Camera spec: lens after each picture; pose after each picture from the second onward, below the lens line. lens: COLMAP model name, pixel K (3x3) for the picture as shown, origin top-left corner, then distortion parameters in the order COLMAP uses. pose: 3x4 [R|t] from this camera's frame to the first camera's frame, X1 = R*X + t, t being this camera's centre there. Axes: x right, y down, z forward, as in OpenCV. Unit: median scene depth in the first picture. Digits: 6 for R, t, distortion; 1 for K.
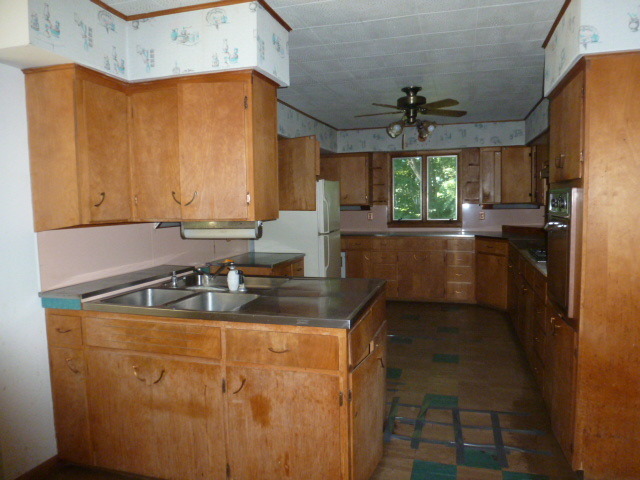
lens RADIAL K [[458.3, 0, 324.2], [0, 458.3, 241.7], [0, 0, 1]] dist [-0.045643, 0.002188]
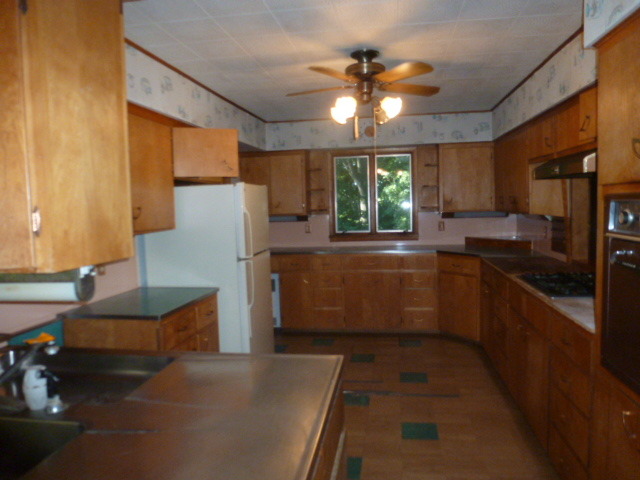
lens RADIAL K [[458.3, 0, 324.2], [0, 458.3, 241.7], [0, 0, 1]] dist [-0.045643, 0.002188]
pose [[0.990407, -0.020930, 0.136585, 0.018023], [0.022682, 0.999679, -0.011283, -0.024607], [-0.136305, 0.014273, 0.990564, 0.207323]]
